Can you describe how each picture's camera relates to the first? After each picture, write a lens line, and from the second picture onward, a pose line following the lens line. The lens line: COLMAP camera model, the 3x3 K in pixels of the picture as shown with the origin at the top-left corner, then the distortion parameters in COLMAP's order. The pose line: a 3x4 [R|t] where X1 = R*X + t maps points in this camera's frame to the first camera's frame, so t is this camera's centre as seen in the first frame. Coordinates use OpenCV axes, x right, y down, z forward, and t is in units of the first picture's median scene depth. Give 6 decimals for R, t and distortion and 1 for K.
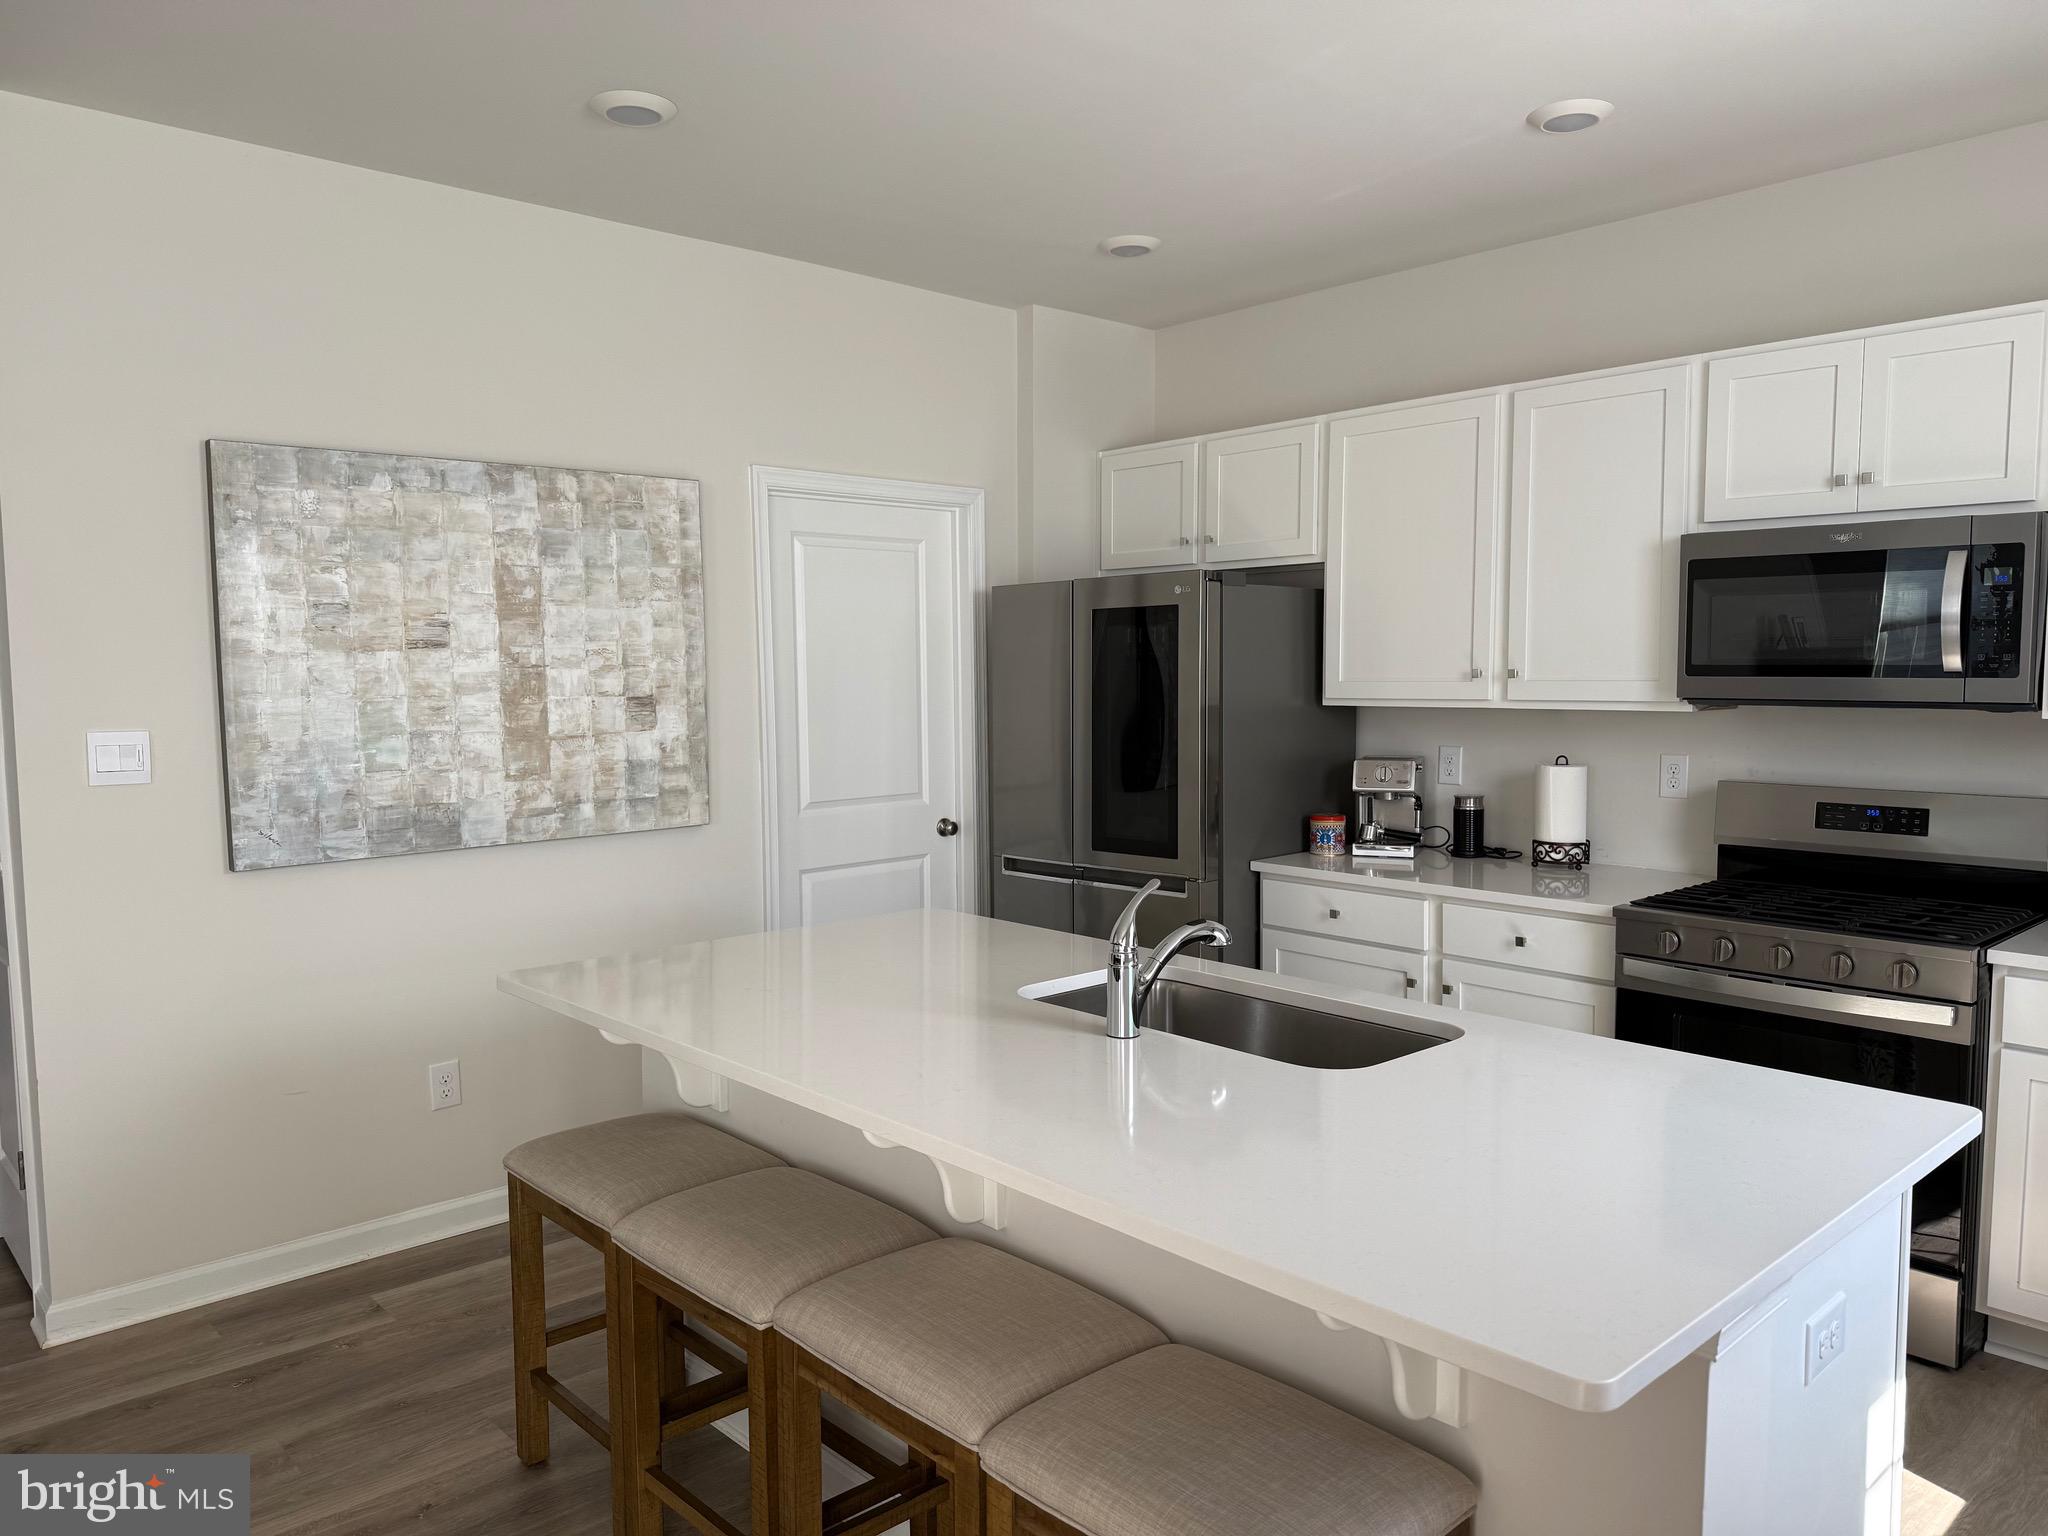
lens RADIAL K [[1438.3, 0, 1068.1], [0, 1438.3, 780.1], [0, 0, 1]] dist [0.026085, -0.033006]
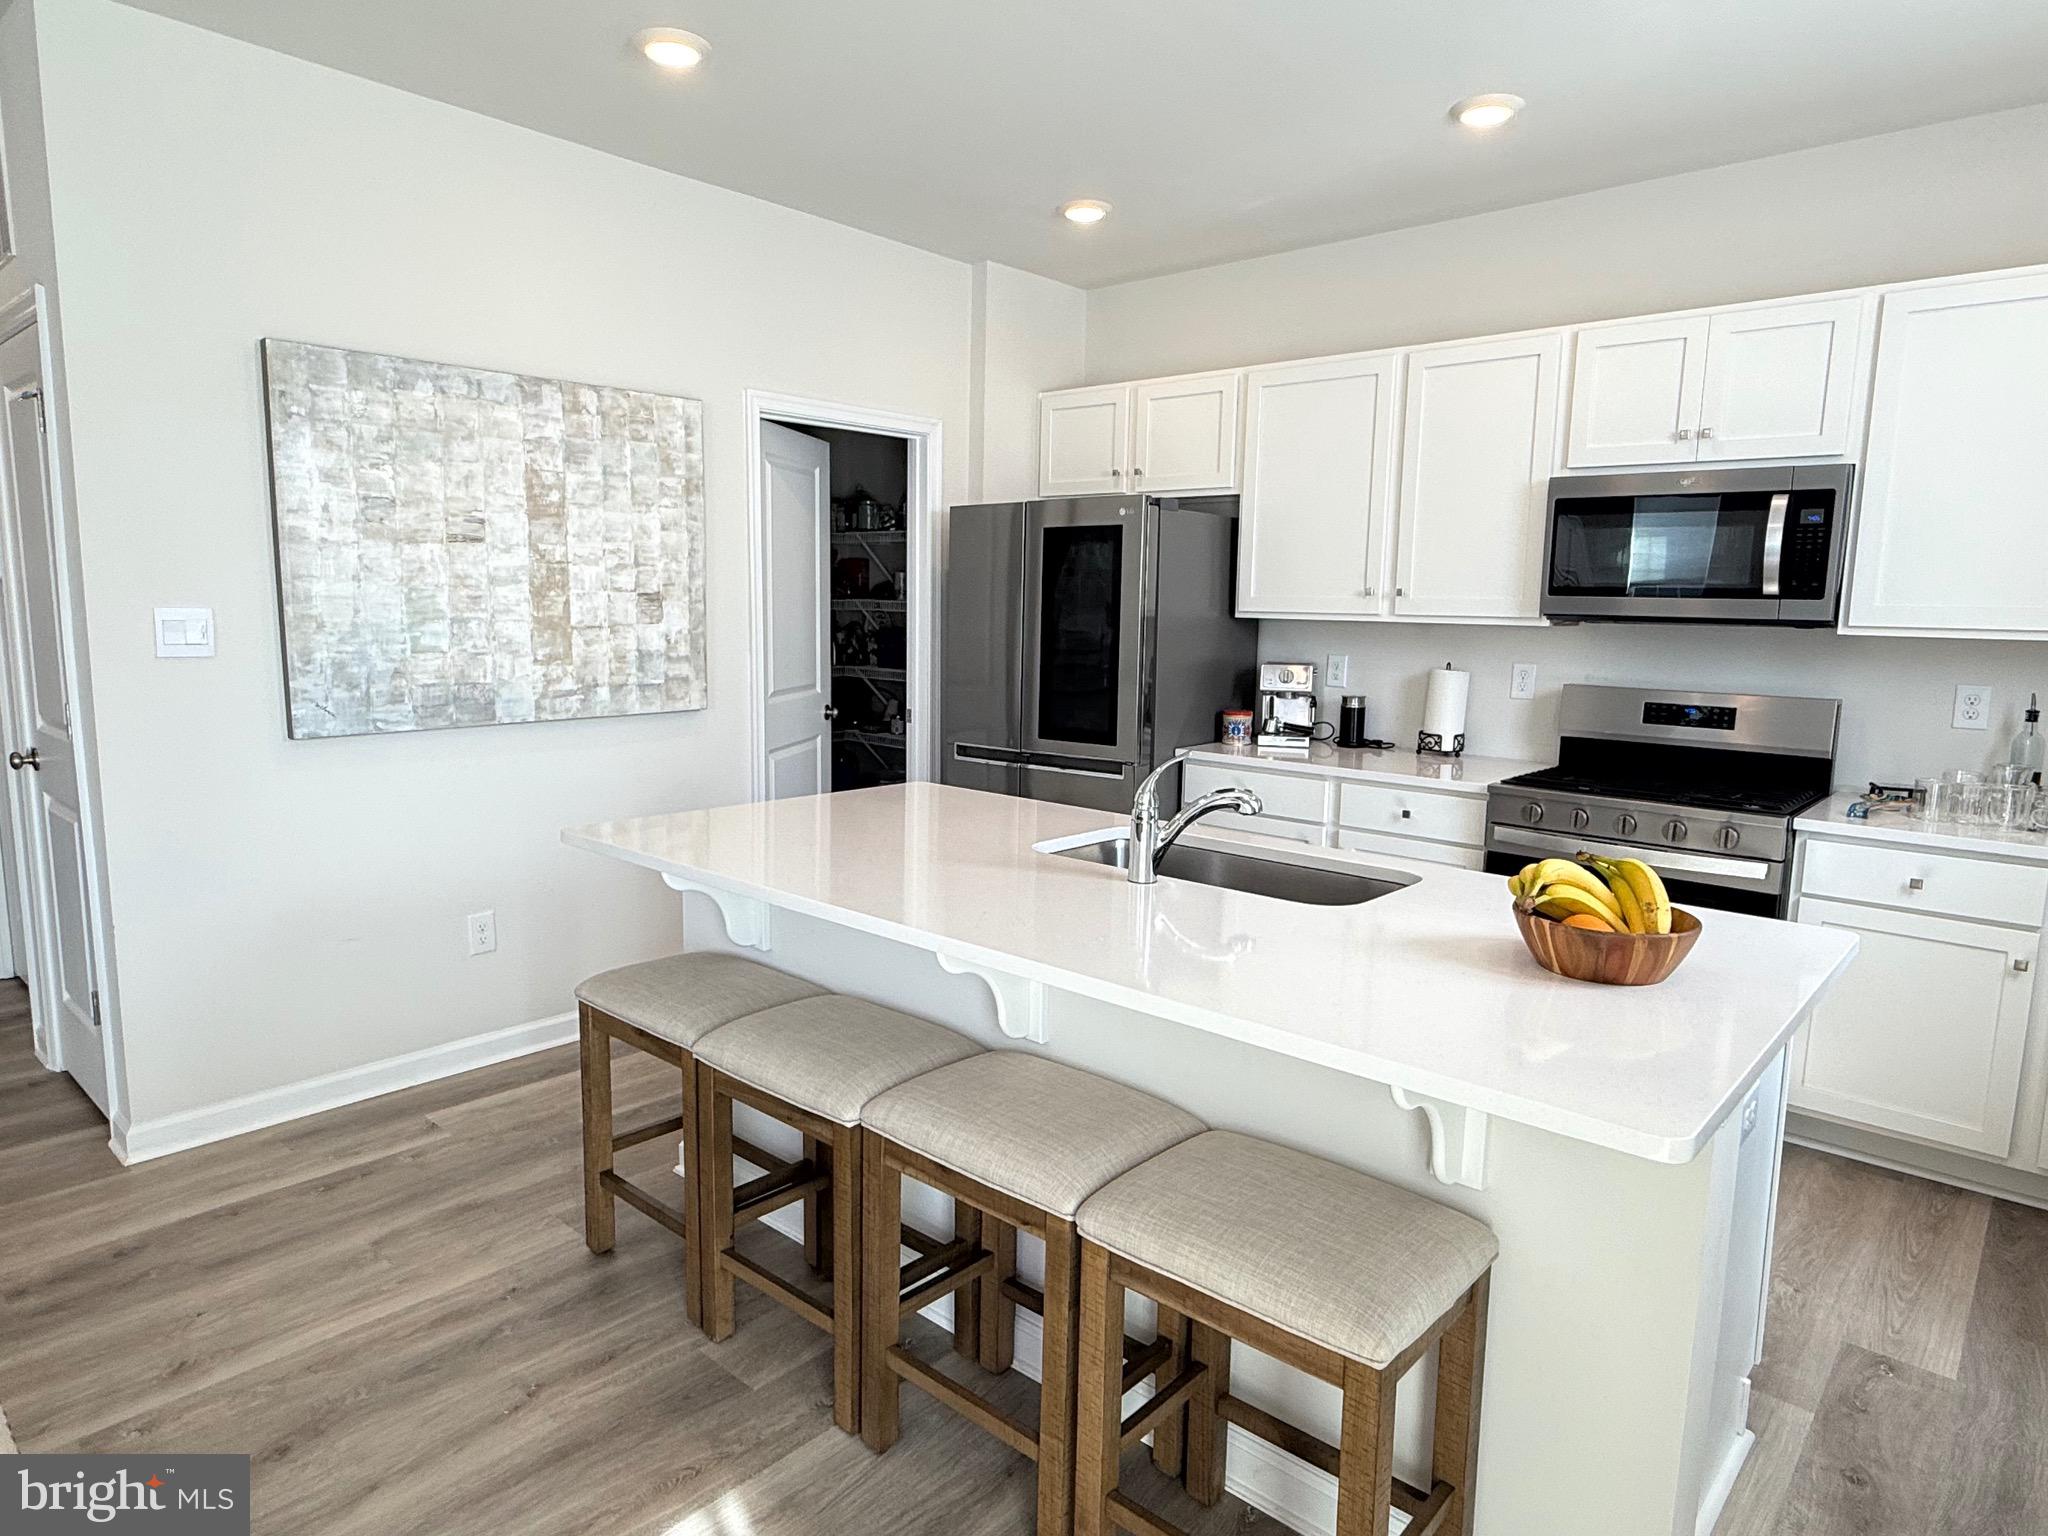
lens RADIAL K [[1212.8, 0, 1036.6], [0, 1212.8, 770.8], [0, 0, 1]] dist [-0.013532, 0.008545]
pose [[0.995358, 0.011245, 0.095581, -0.096168], [-0.016705, 0.998261, 0.056527, 0.024654], [-0.094780, -0.057861, 0.993815, 0.027552]]
